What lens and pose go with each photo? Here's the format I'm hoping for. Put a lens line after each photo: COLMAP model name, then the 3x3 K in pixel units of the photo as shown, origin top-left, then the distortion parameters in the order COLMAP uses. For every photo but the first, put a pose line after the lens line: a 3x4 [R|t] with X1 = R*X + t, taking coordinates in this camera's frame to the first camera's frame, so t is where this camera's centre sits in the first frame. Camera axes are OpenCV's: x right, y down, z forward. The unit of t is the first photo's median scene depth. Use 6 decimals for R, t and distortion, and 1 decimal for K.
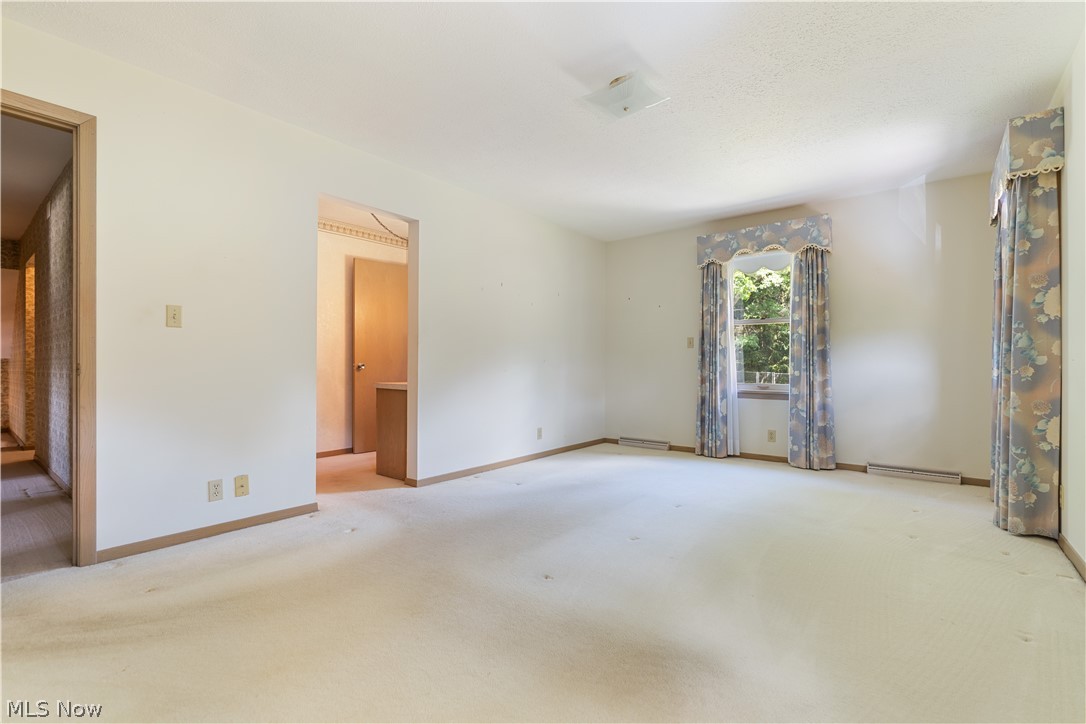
lens RADIAL K [[493.0, 0, 542.7], [0, 493.0, 365.7], [0, 0, 1]] dist [-0.001907, 0.000692]
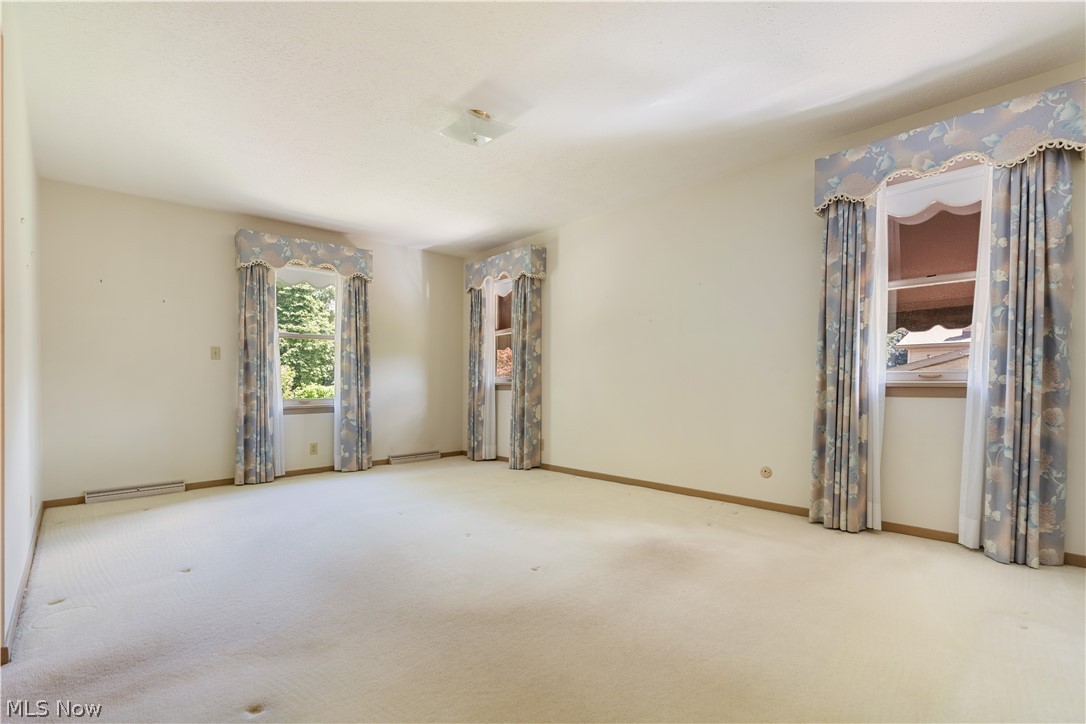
lens RADIAL K [[495.5, 0, 541.5], [0, 495.5, 393.8], [0, 0, 1]] dist [-0.001851, 0.000018]
pose [[0.141960, -0.032963, 0.989323, -0.526104], [0.006704, 0.999454, 0.032339, -0.002427], [-0.989850, 0.002042, 0.142103, 0.415421]]
